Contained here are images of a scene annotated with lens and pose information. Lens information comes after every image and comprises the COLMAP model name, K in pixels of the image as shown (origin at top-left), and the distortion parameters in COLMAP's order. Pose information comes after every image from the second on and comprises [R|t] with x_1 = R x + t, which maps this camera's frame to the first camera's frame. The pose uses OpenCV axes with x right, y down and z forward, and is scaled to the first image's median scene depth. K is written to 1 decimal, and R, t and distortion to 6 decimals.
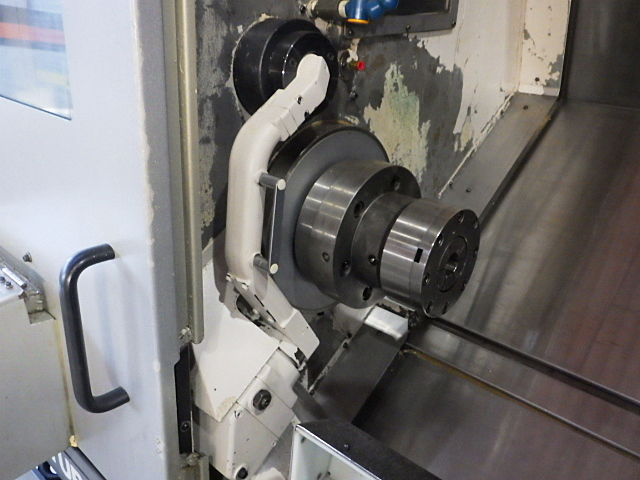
lens RADIAL K [[526.9, 0, 320.0], [0, 526.9, 240.0], [0, 0, 1]] dist [-0.004708, 0.005256]
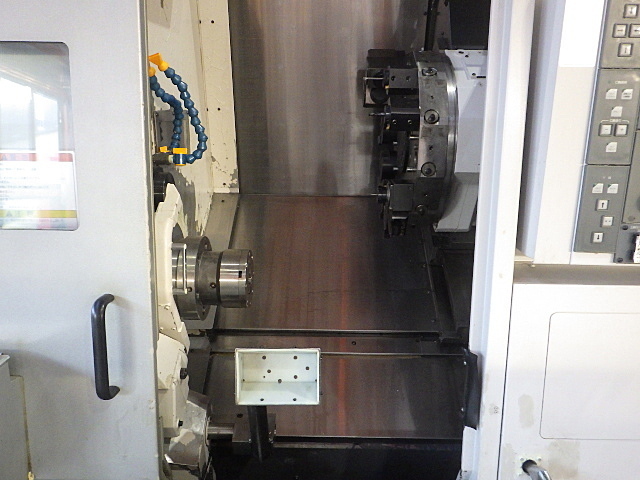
lens RADIAL K [[526.9, 0, 320.0], [0, 526.9, 240.0], [0, 0, 1]] dist [-0.004708, 0.005256]
pose [[0.747251, -0.156698, 0.645803, -0.527622], [0.274942, 0.957627, -0.085773, 0.098184], [-0.604998, 0.241652, 0.758671, -0.446470]]
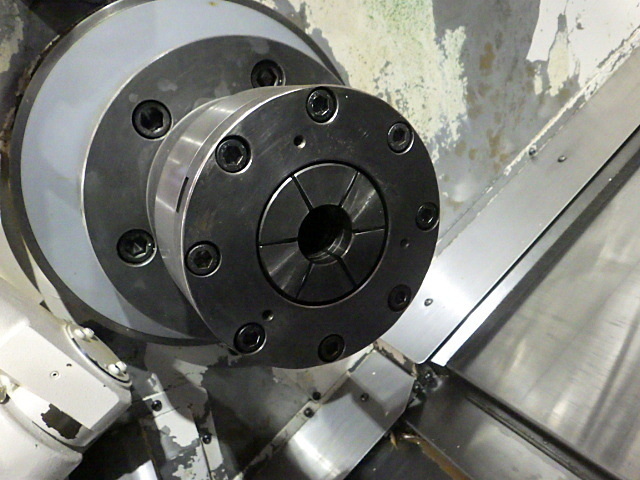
lens RADIAL K [[526.9, 0, 320.0], [0, 526.9, 240.0], [0, 0, 1]] dist [-0.004708, 0.005256]
pose [[0.935391, 0.012471, -0.353395, 0.257176], [-0.045494, 0.995317, -0.085292, 0.055270], [0.350676, 0.095859, 0.931578, 0.420157]]
